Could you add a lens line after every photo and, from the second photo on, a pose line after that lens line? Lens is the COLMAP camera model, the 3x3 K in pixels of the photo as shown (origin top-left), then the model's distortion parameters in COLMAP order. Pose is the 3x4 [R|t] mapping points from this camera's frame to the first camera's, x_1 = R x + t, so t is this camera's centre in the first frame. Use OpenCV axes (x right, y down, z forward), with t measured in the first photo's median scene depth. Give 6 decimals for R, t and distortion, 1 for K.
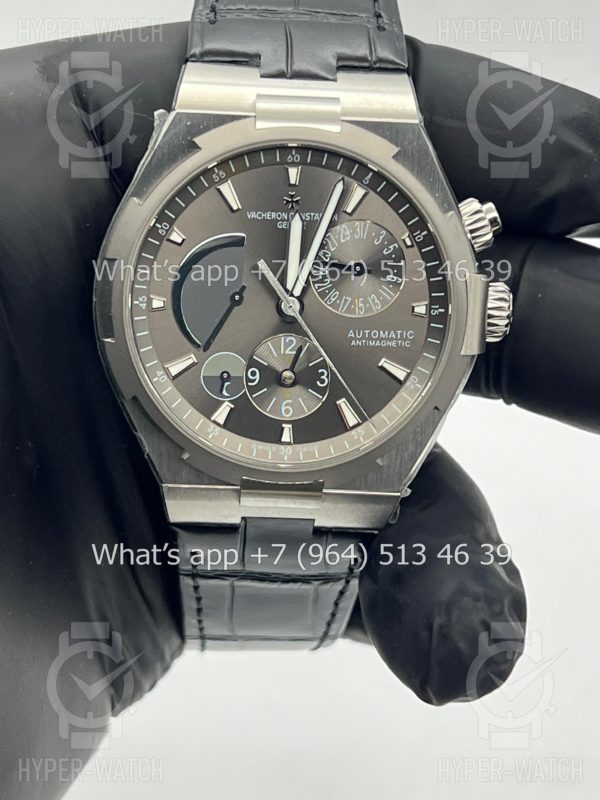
lens RADIAL K [[1816.5, 0, 300.0], [0, 1816.5, 400.0], [0, 0, 1]] dist [0.330806, 0.189192]
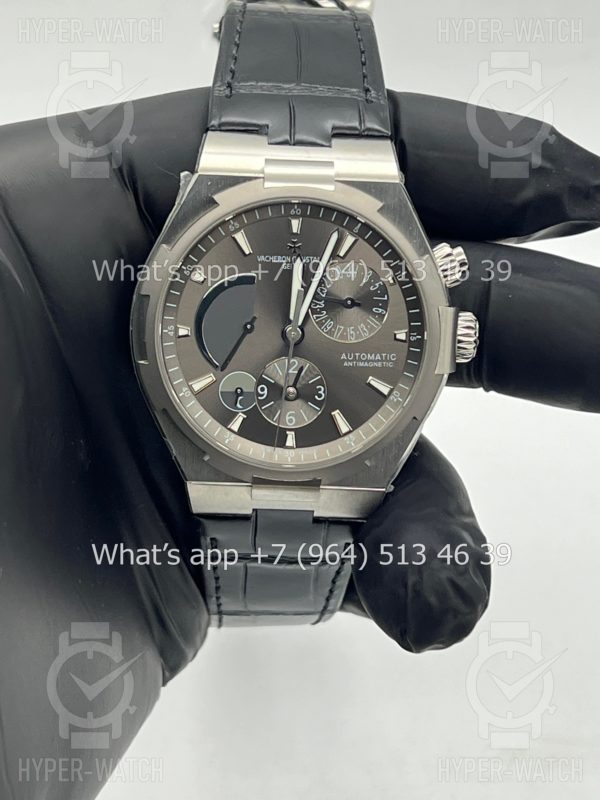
lens RADIAL K [[1816.5, 0, 300.0], [0, 1816.5, 400.0], [0, 0, 1]] dist [0.330806, 0.189192]
pose [[0.999969, -0.000736, -0.007867, 0.008643], [0.000775, 0.999988, 0.004860, -0.013428], [0.007863, -0.004866, 0.999957, -0.203124]]
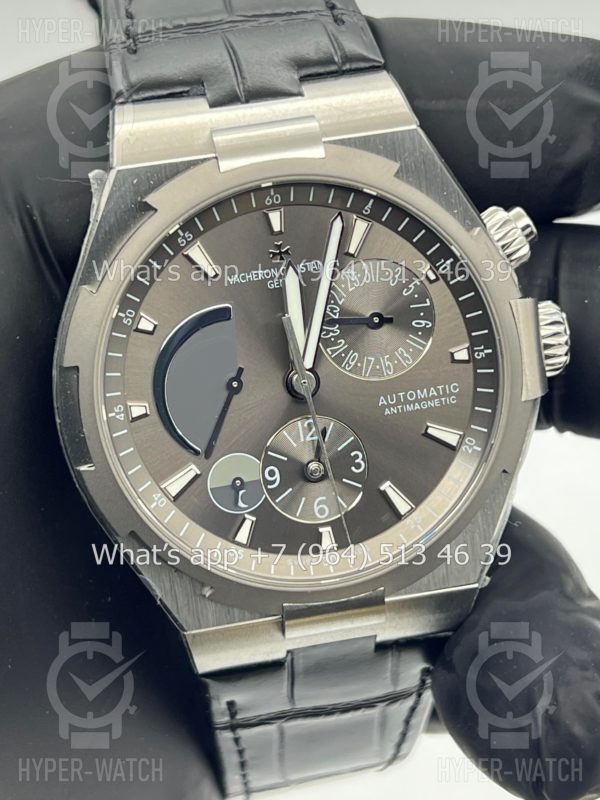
lens RADIAL K [[1816.5, 0, 300.0], [0, 1816.5, 400.0], [0, 0, 1]] dist [0.330806, 0.189192]
pose [[0.979651, -0.190227, 0.064006, -0.058544], [0.190467, 0.981691, 0.002396, -0.045716], [-0.063290, 0.009844, 0.997947, 0.204669]]
